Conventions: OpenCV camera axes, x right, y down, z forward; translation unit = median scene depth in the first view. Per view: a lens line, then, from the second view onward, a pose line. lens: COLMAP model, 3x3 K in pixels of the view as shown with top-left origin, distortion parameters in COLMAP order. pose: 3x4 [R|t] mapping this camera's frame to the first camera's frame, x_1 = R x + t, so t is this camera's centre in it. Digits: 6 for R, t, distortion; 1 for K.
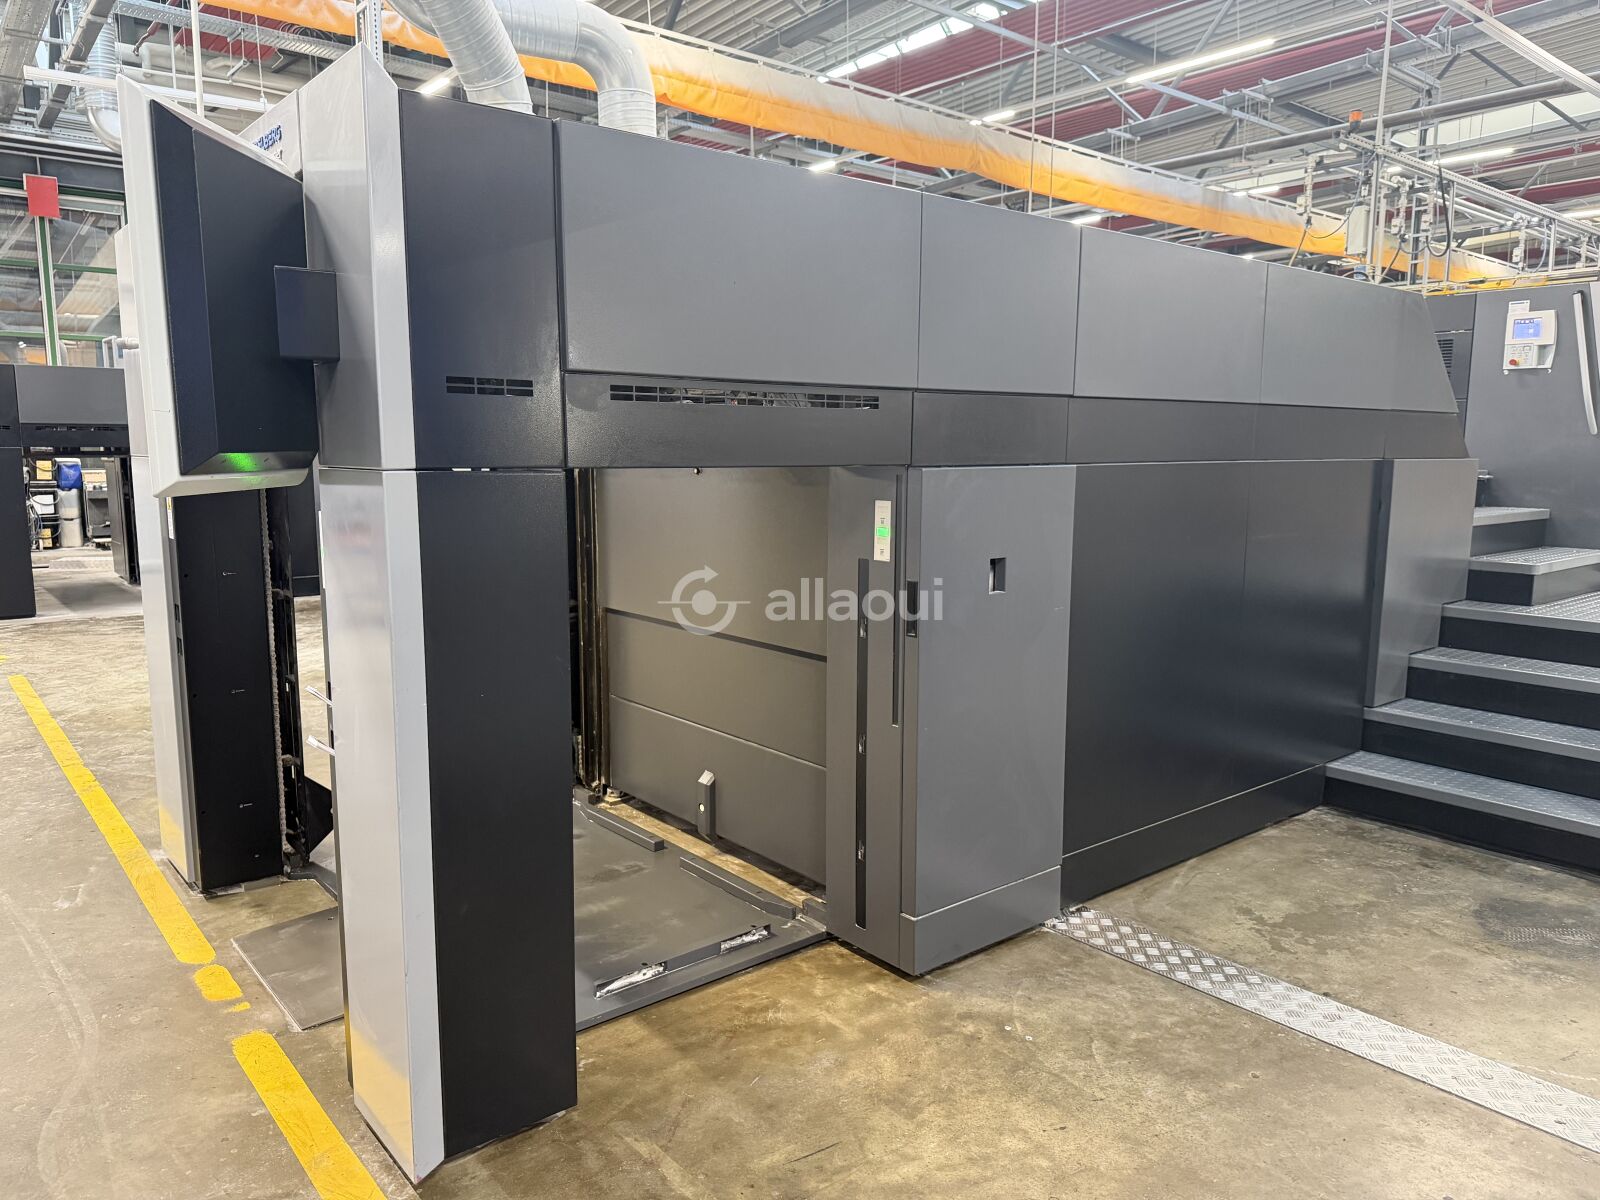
lens RADIAL K [[1140.5, 0, 804.4], [0, 1140.5, 599.8], [0, 0, 1]] dist [0.029129, -0.035220]
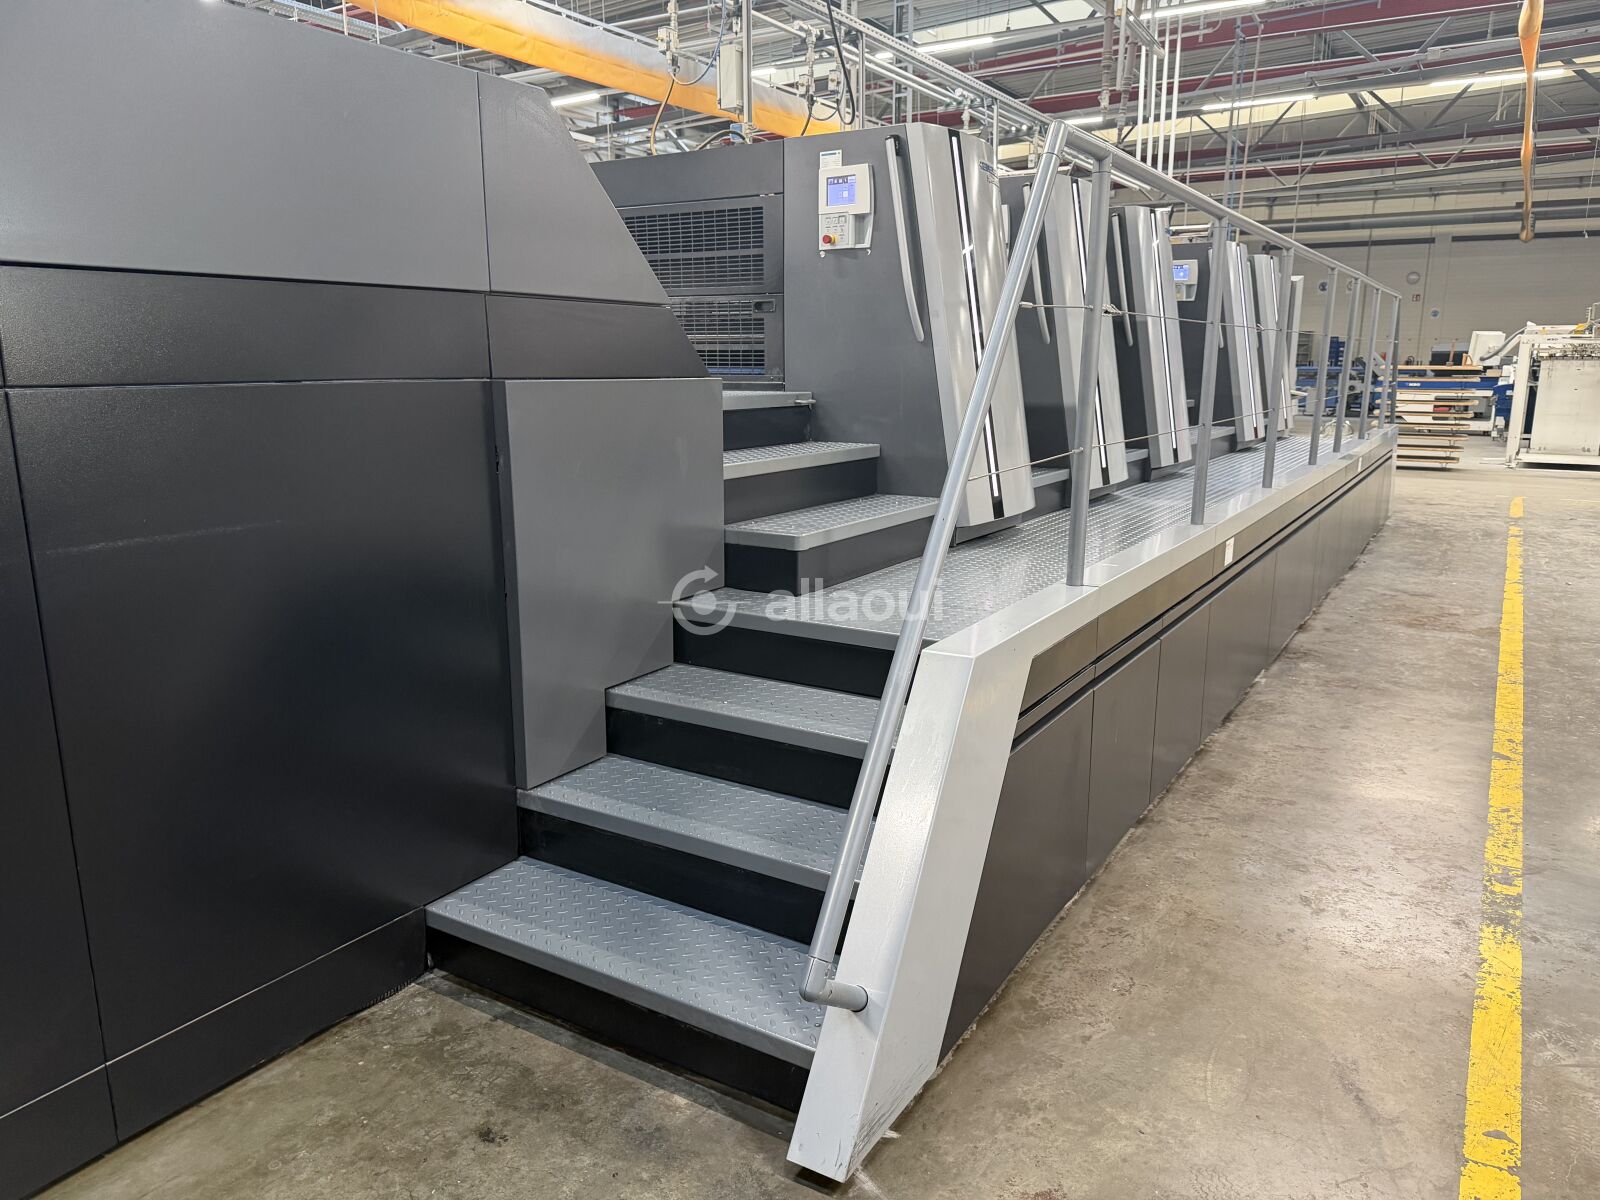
lens RADIAL K [[1140.5, 0, 793.2], [0, 1140.5, 605.2], [0, 0, 1]] dist [0.029129, -0.035220]
pose [[0.950520, -0.069621, 0.302763, 0.370668], [0.045775, 0.995315, 0.085164, -0.040912], [-0.307274, -0.067091, 0.949253, 0.314990]]
